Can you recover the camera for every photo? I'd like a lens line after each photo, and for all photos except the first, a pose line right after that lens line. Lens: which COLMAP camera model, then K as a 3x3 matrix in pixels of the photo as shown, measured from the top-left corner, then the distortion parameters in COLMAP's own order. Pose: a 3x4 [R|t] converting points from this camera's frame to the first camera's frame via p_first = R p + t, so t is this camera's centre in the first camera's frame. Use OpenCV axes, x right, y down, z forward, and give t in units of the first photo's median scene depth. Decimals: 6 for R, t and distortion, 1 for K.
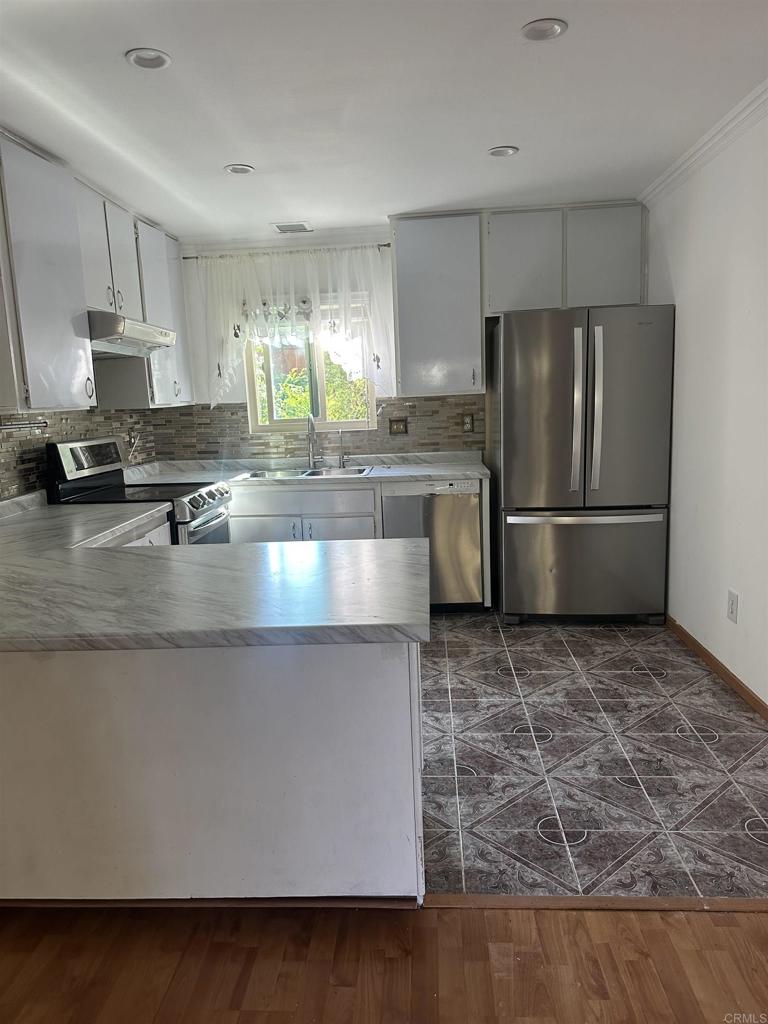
lens RADIAL K [[714.5, 0, 384.0], [0, 714.5, 512.0], [0, 0, 1]] dist [0.006466, -0.000916]
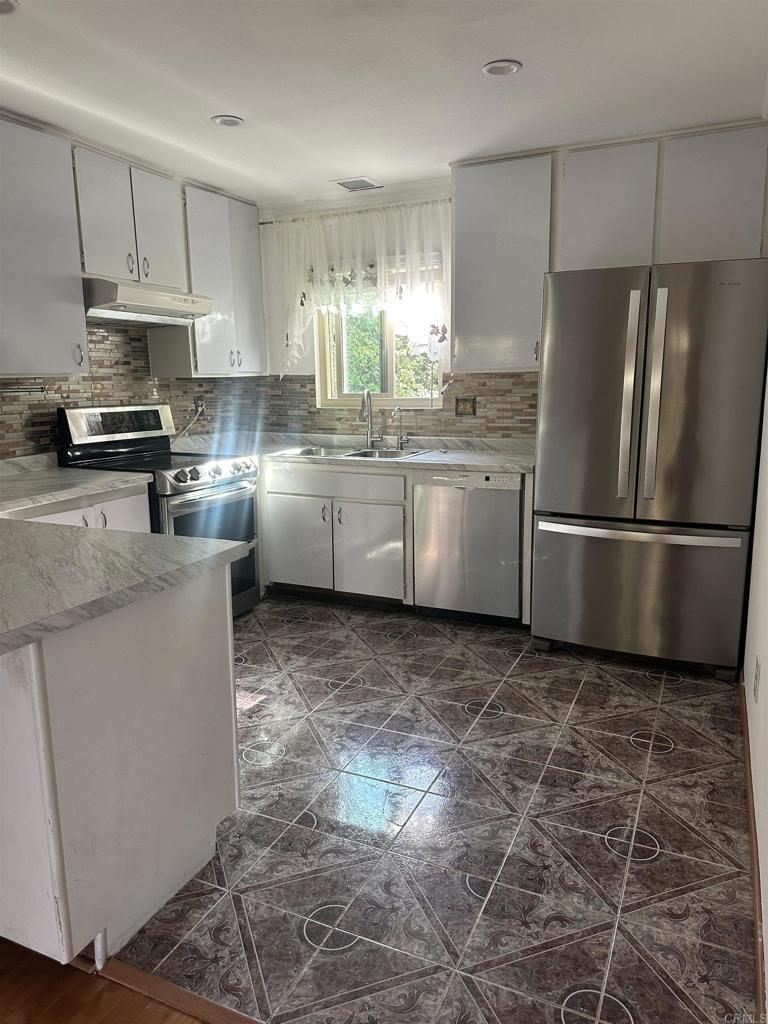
lens RADIAL K [[720.4, 0, 384.0], [0, 720.4, 512.0], [0, 0, 1]] dist [-0.001783, 0.000292]
pose [[0.934528, 0.094223, -0.343190, 0.282099], [-0.082334, 0.995395, 0.049084, -0.029732], [0.346234, -0.017614, 0.937983, 0.149327]]
